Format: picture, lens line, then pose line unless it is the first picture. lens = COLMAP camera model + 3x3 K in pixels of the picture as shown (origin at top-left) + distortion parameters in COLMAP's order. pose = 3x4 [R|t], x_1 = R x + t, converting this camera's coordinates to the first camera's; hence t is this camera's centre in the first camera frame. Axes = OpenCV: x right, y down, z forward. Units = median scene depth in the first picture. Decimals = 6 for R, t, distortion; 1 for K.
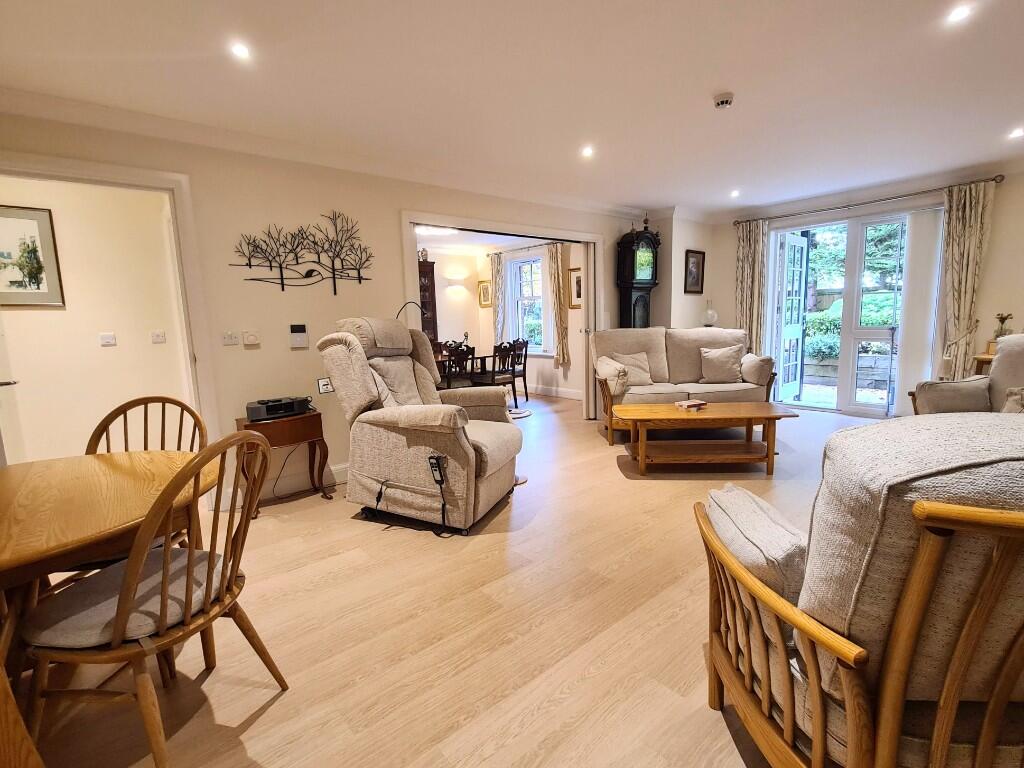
lens RADIAL K [[459.6, 0, 513.7], [0, 459.6, 381.3], [0, 0, 1]] dist [-0.000980, -0.000014]
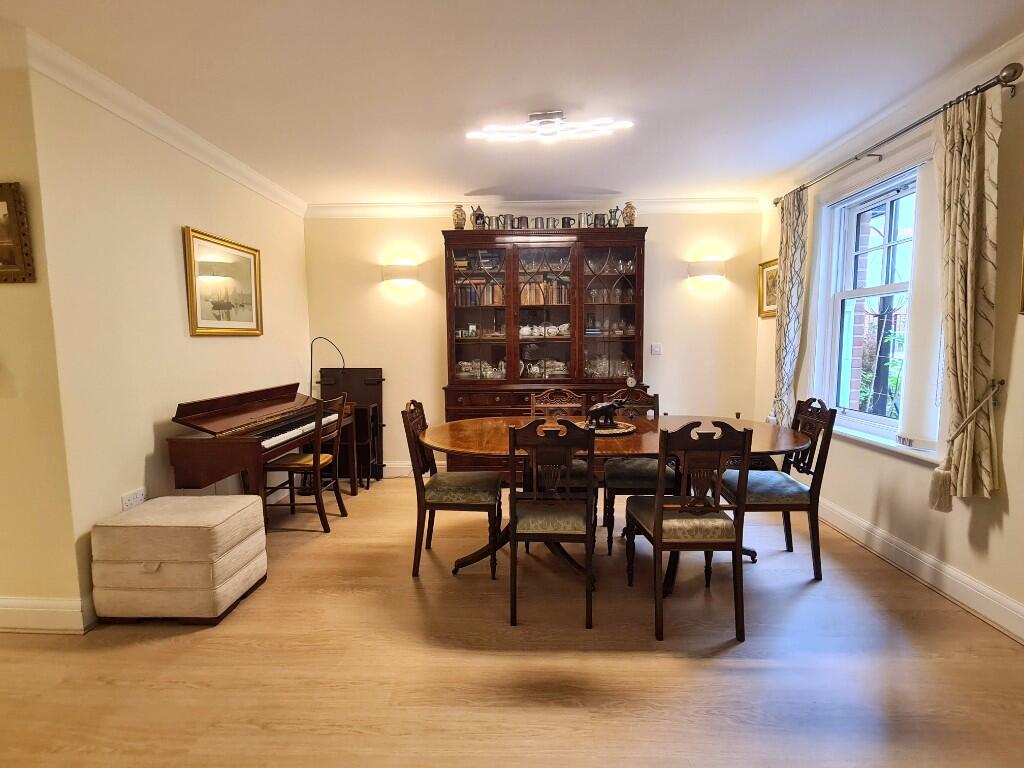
lens RADIAL K [[473.0, 0, 514.0], [0, 473.0, 386.3], [0, 0, 1]] dist [-0.001352, -0.000040]
pose [[0.758986, 0.087781, -0.645163, 0.069424], [-0.105761, 0.994332, 0.010869, -0.078475], [0.642460, 0.059984, 0.763968, 0.537571]]
